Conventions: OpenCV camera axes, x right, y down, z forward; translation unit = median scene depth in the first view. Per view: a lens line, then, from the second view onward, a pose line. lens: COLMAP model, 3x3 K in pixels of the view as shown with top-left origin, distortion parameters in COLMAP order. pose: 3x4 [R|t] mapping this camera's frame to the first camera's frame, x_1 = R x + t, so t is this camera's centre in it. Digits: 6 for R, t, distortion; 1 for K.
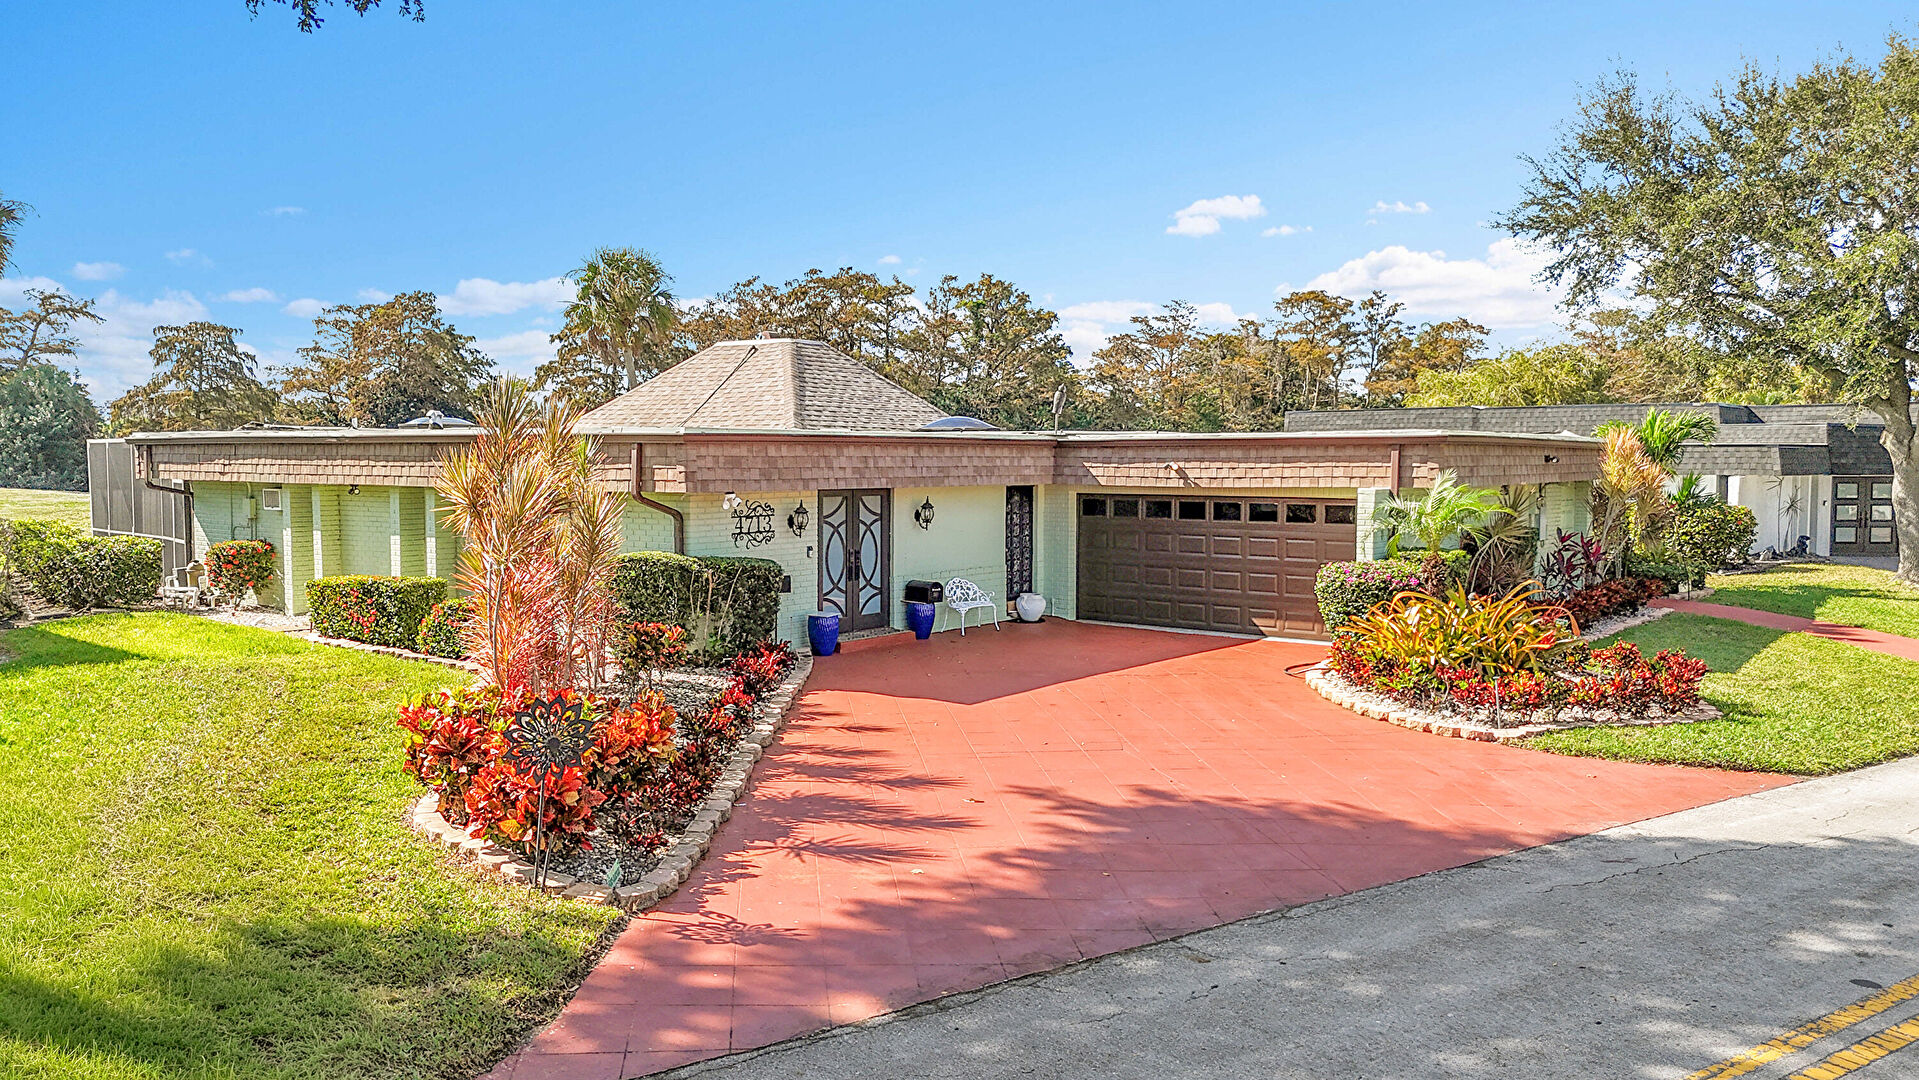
lens RADIAL K [[1402.2, 0, 959.5], [0, 1402.2, 540.0], [0, 0, 1]] dist [0.097867, -0.120787]
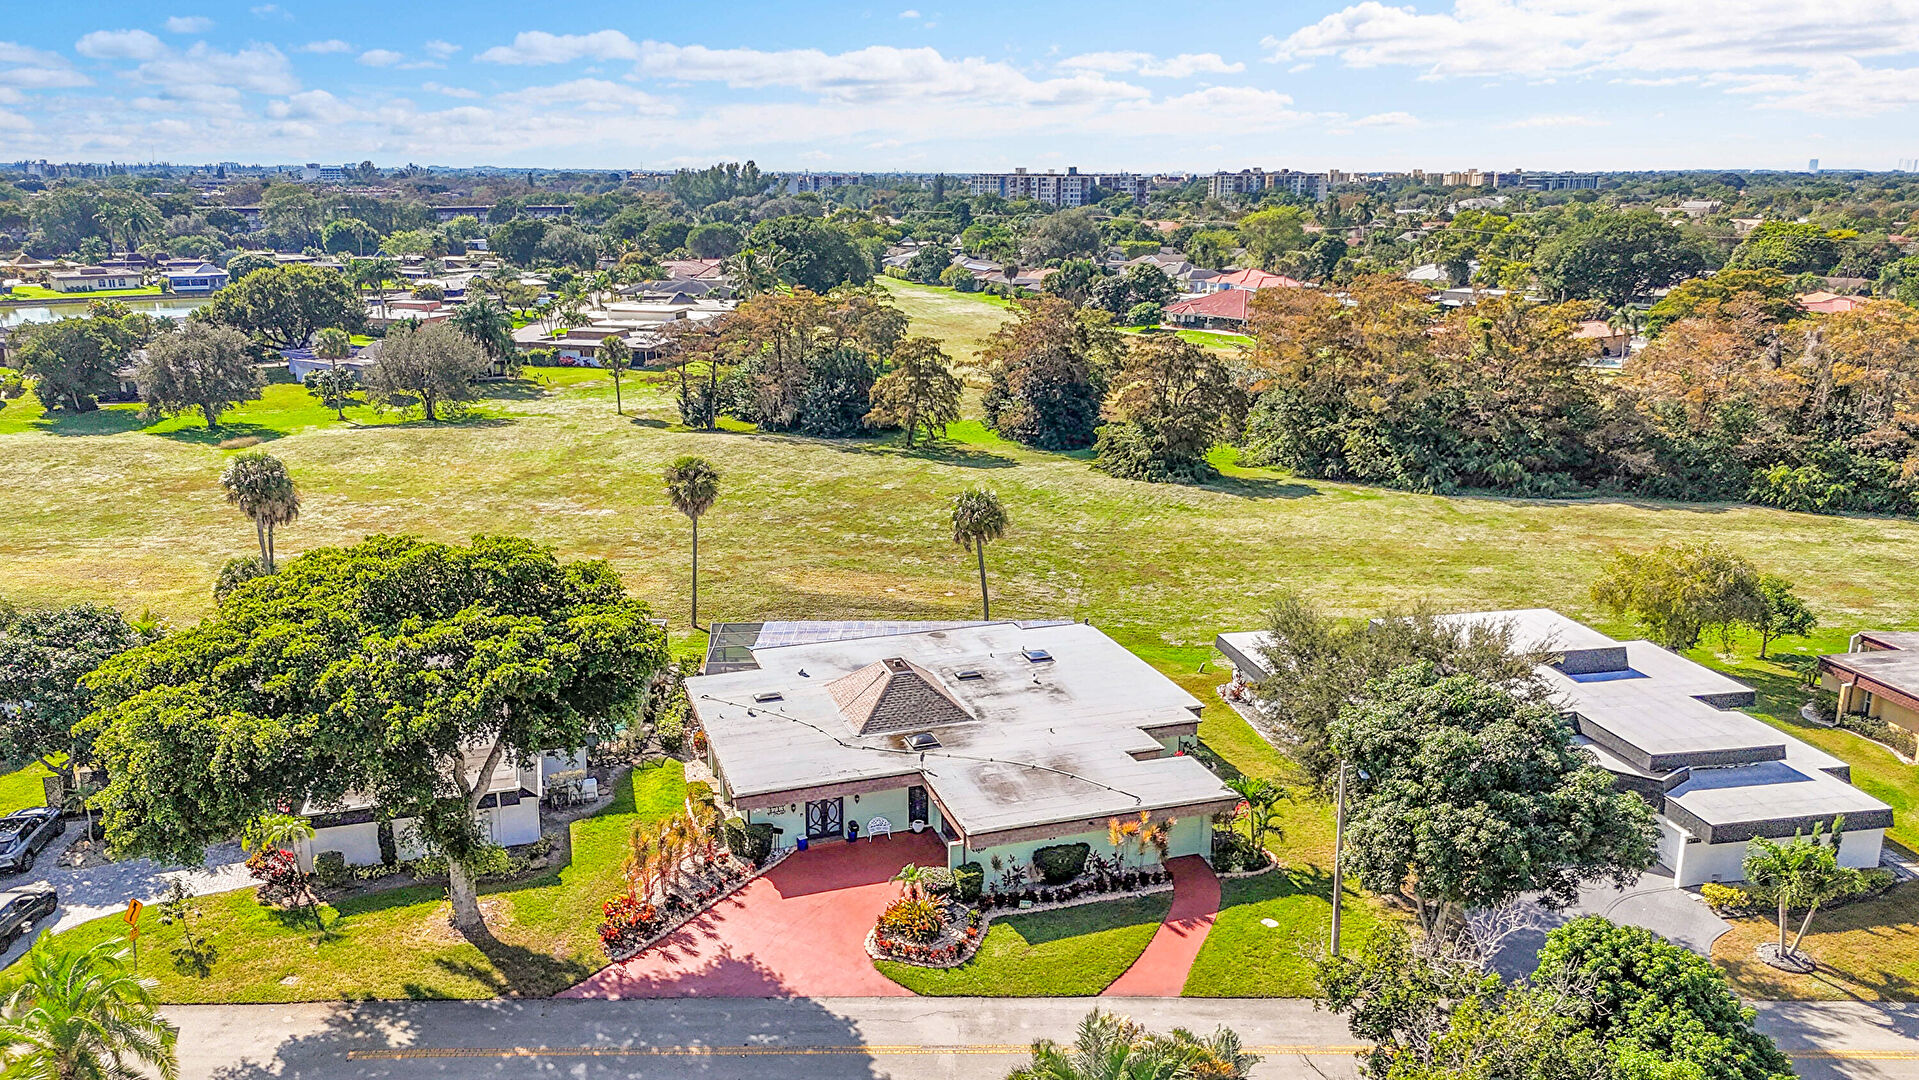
lens RADIAL K [[1402.2, 0, 959.5], [0, 1402.2, 540.0], [0, 0, 1]] dist [0.097867, -0.120787]
pose [[0.828491, 0.137536, -0.542850, 1.423205], [-0.029271, 0.978682, 0.203284, -0.980028], [0.559236, -0.152529, 0.814855, -0.978055]]
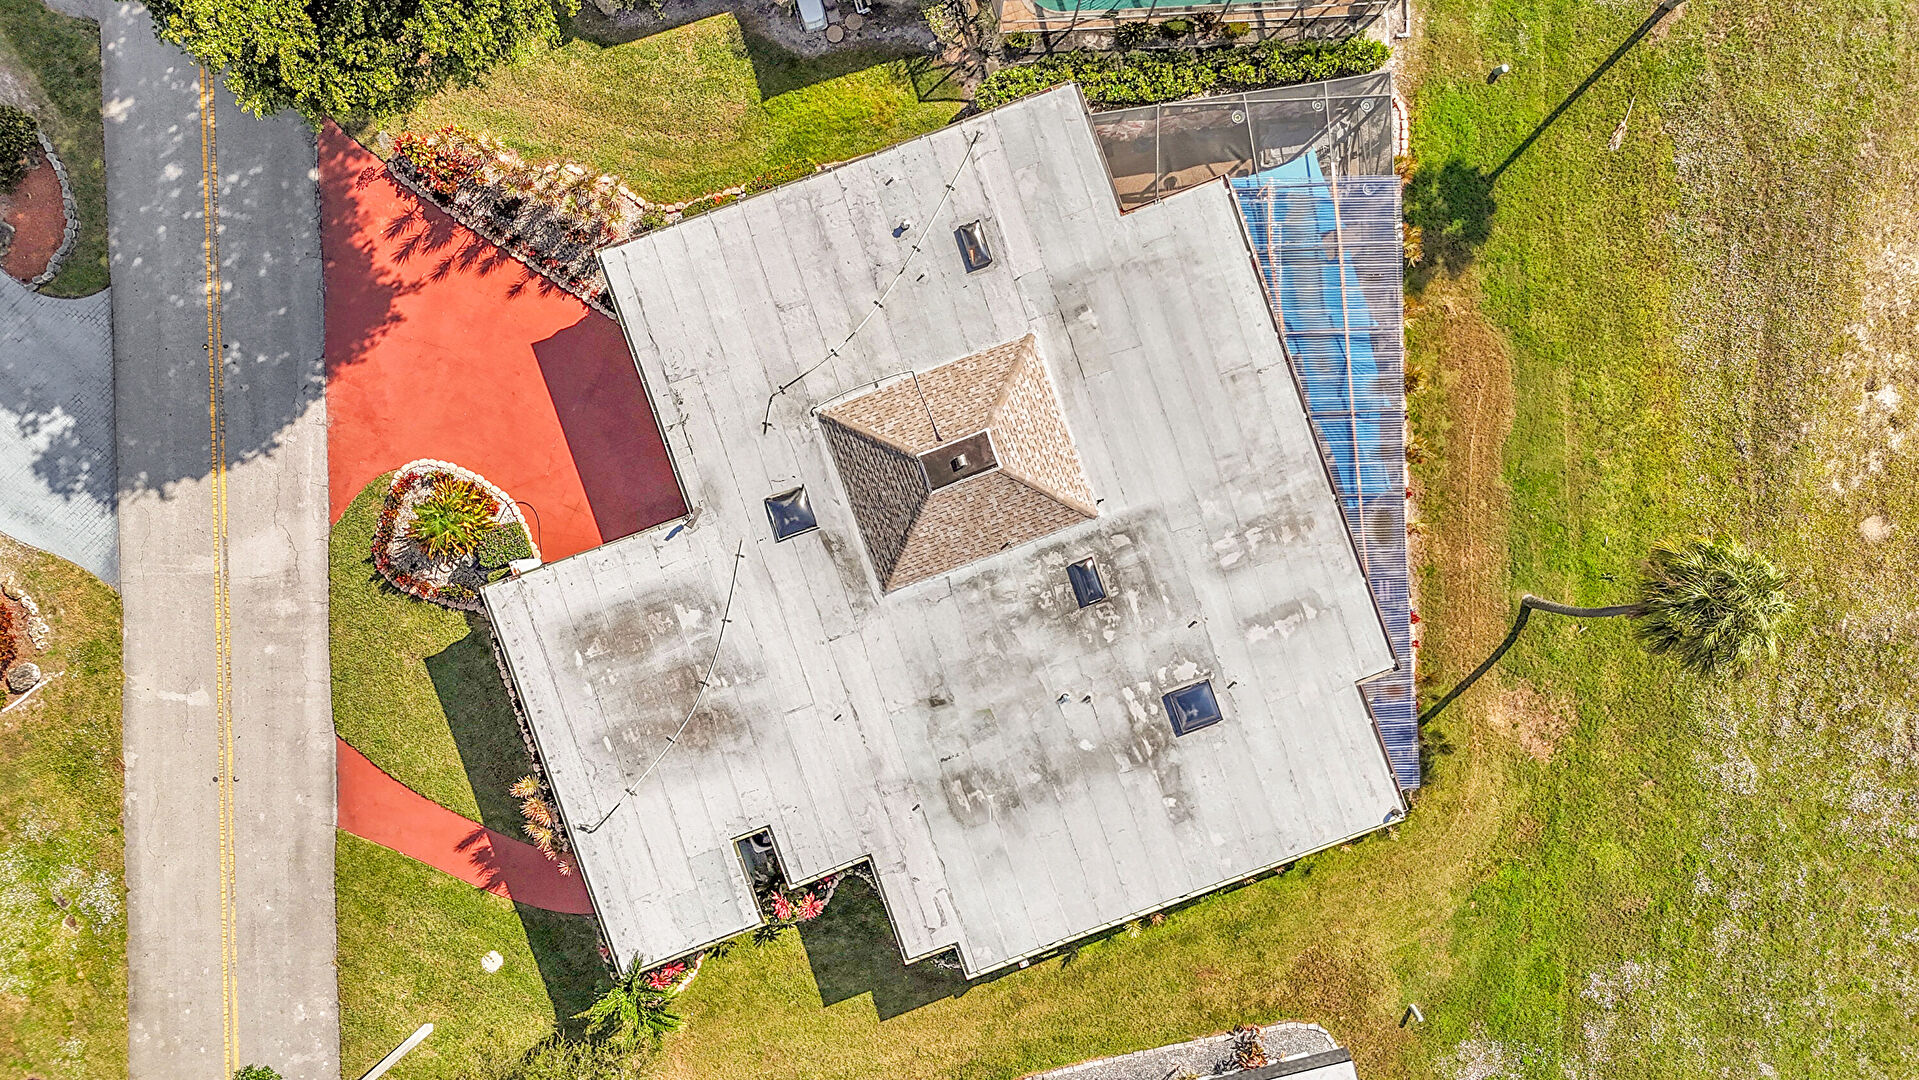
lens RADIAL K [[1402.2, 0, 959.5], [0, 1402.2, 540.0], [0, 0, 1]] dist [0.097867, -0.120787]
pose [[-0.556140, 0.830343, -0.035199, -0.032799], [-0.045651, 0.011768, 0.998888, -1.768223], [0.829834, 0.557129, 0.031361, 1.209851]]
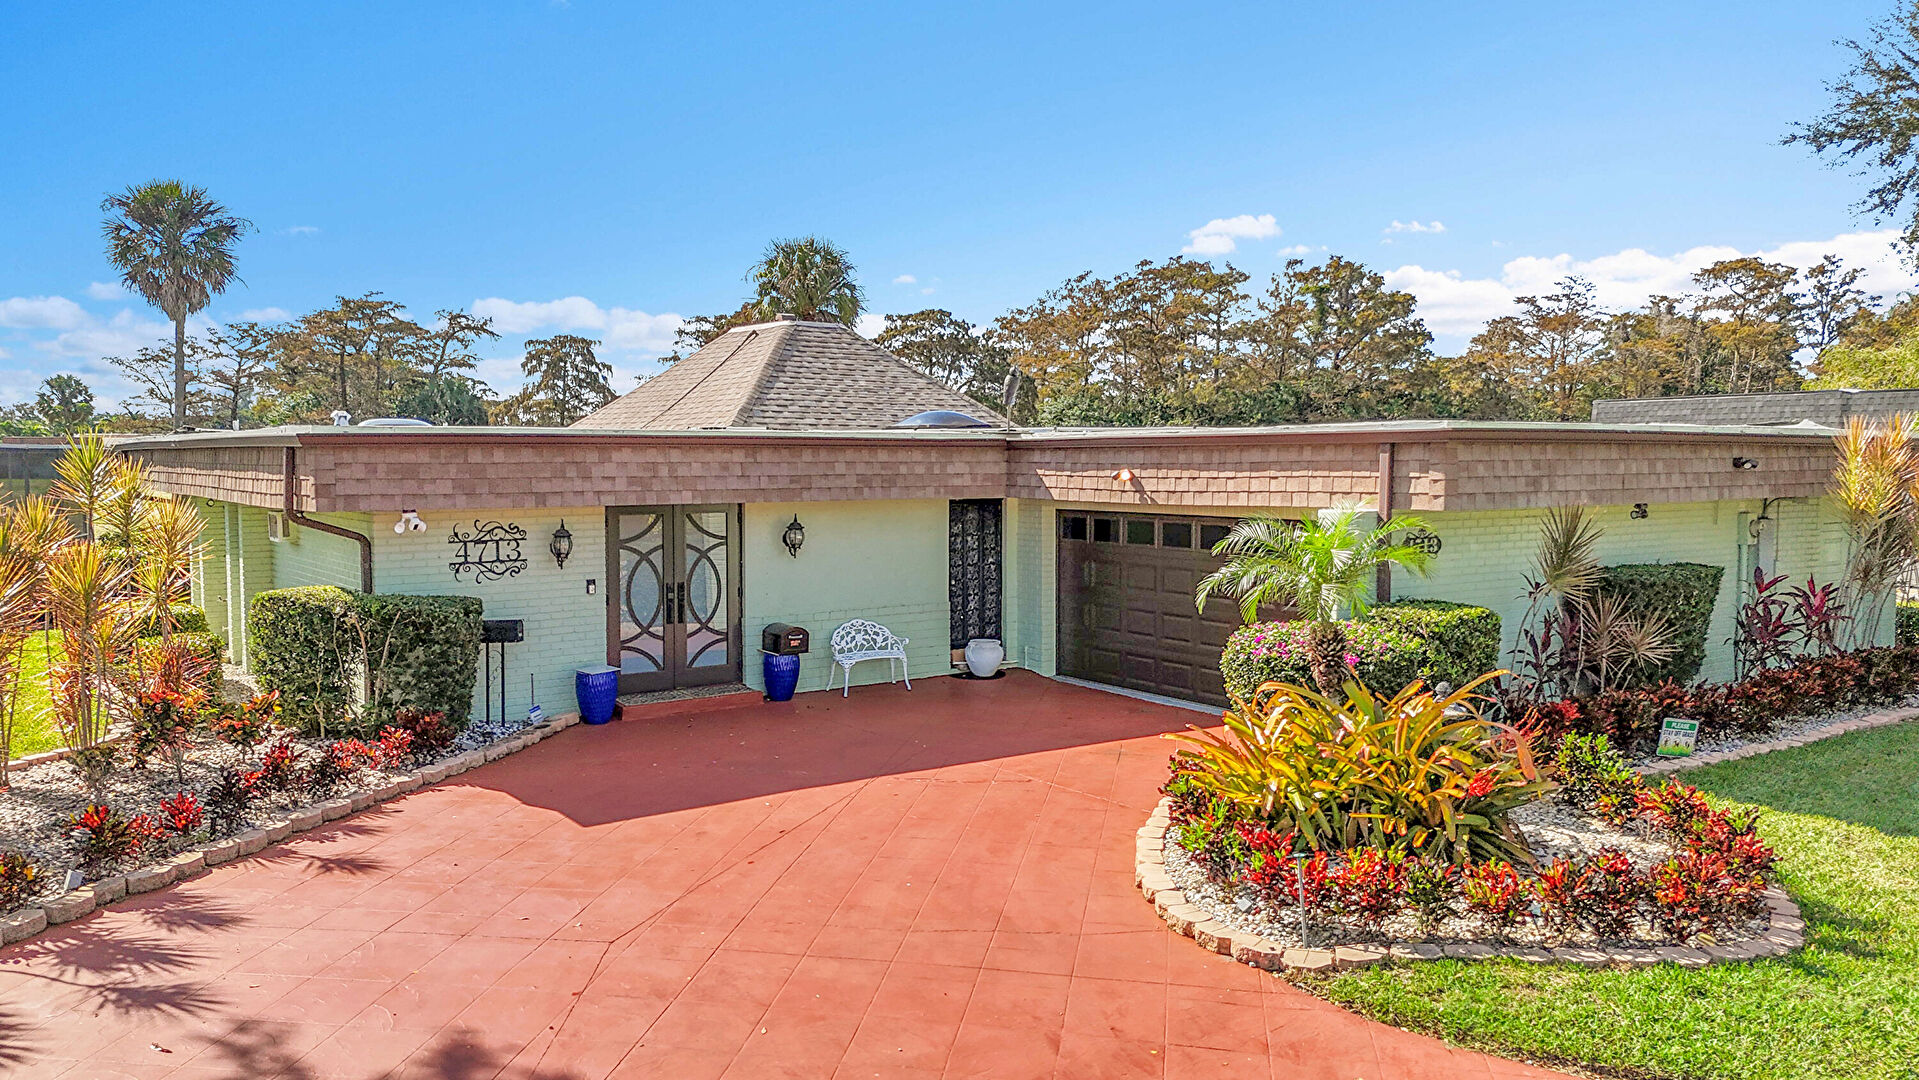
lens RADIAL K [[1402.2, 0, 959.5], [0, 1402.2, 540.0], [0, 0, 1]] dist [0.097867, -0.120787]
pose [[0.957658, 0.013832, -0.287576, 0.251077], [-0.013865, 0.999902, 0.001923, -0.017360], [0.287575, 0.002146, 0.957756, 0.256535]]
